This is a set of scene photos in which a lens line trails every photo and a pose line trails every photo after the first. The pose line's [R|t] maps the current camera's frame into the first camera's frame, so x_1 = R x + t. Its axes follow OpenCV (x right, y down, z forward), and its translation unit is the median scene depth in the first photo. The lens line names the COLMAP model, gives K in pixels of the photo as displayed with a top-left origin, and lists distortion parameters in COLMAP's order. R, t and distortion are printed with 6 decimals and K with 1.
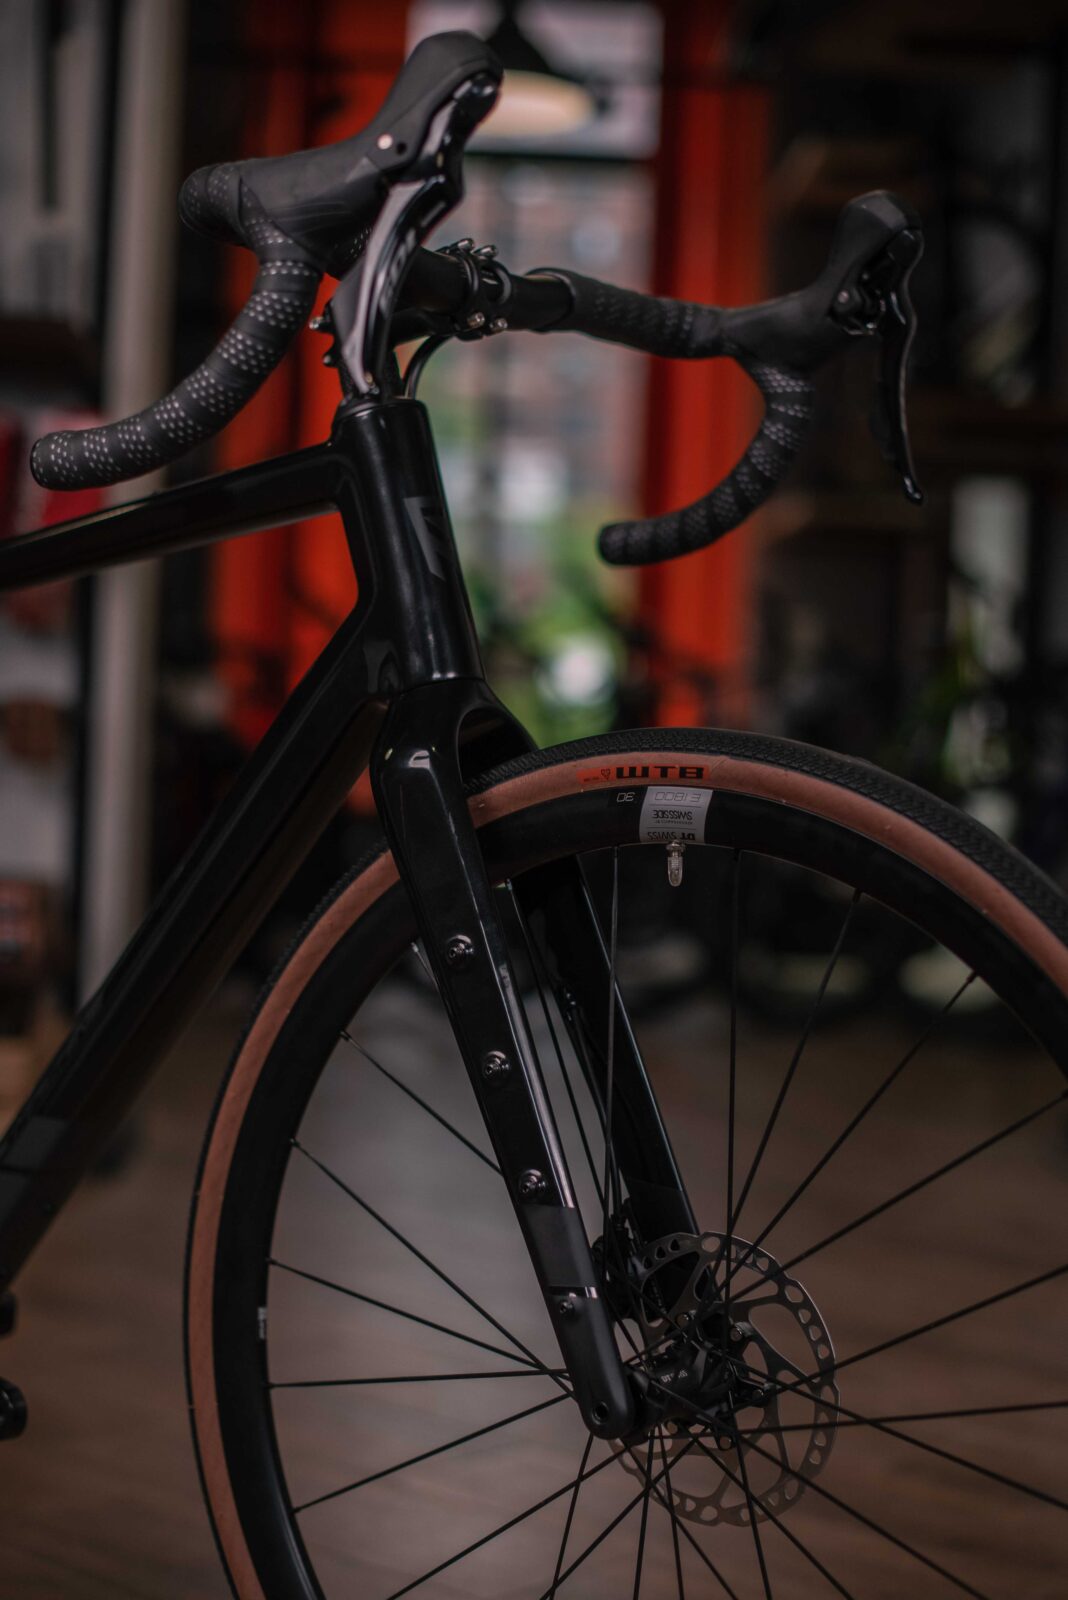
lens RADIAL K [[2396.9, 0, 534.0], [0, 2396.9, 800.0], [0, 0, 1]] dist [-0.008478, -1.741385]
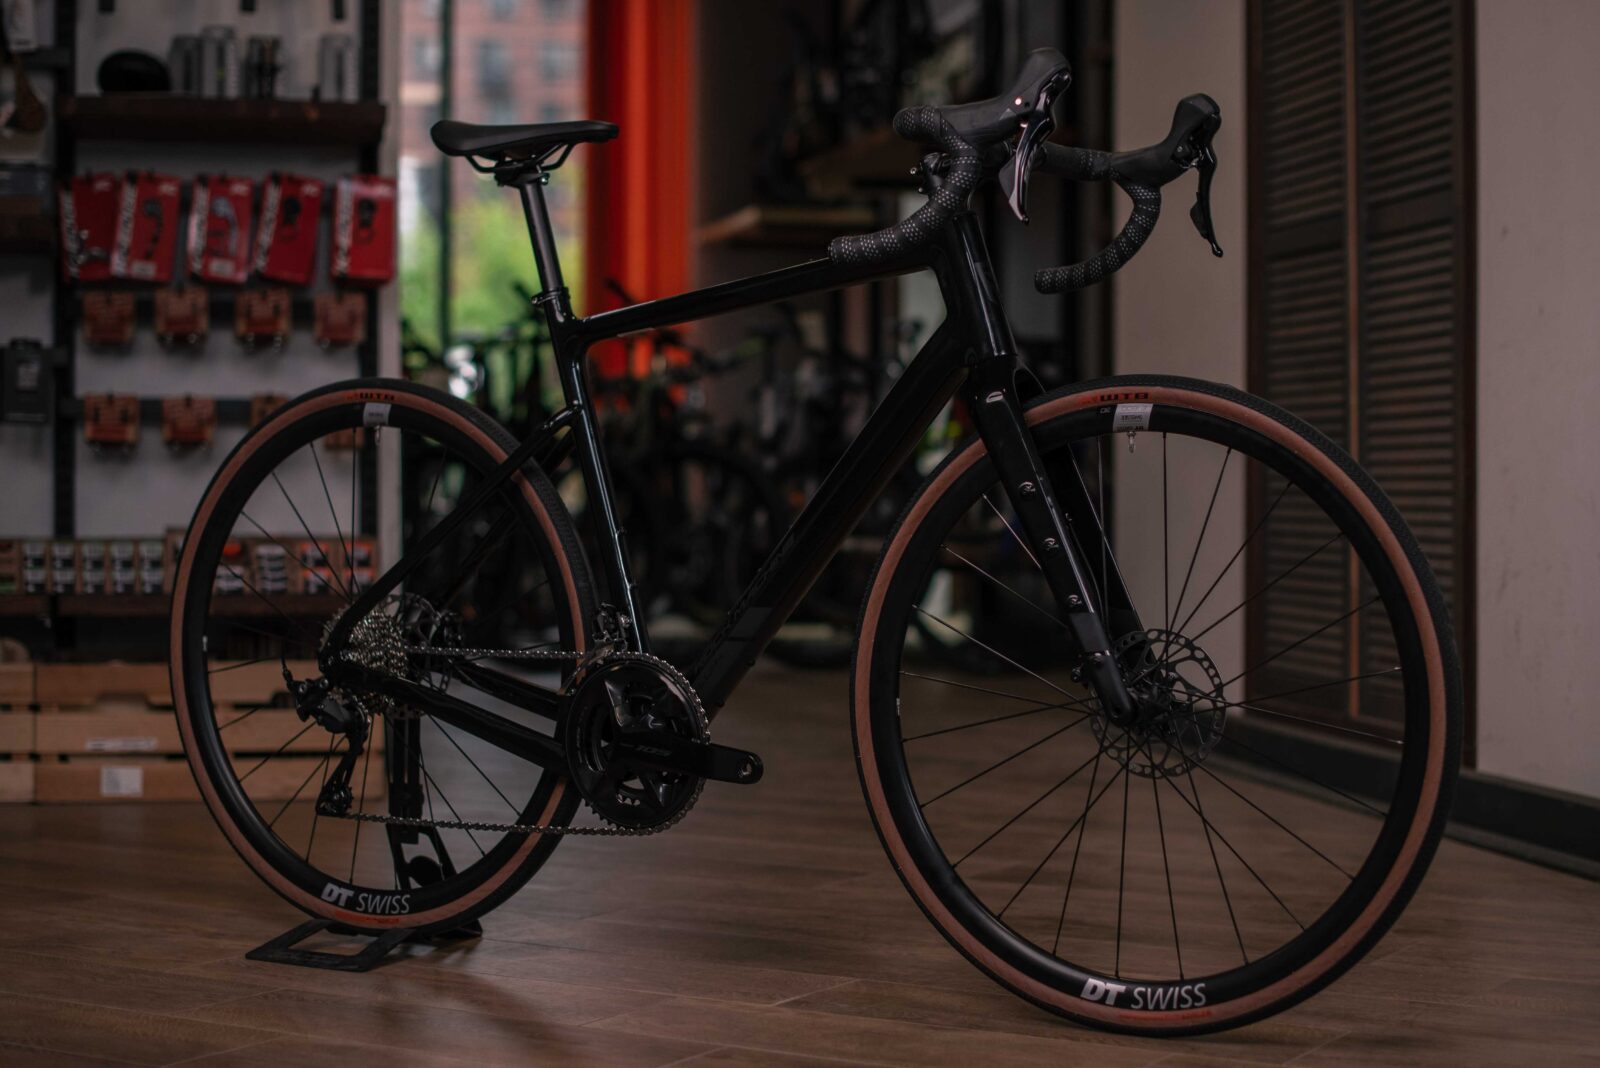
lens RADIAL K [[2396.9, 0, 800.0], [0, 2396.9, 534.0], [0, 0, 1]] dist [-0.008478, -1.741385]
pose [[0.993904, -0.044112, 0.101040, -0.423496], [0.043444, 0.999017, 0.008807, 0.073559], [-0.101329, -0.004363, 0.994843, -0.969179]]
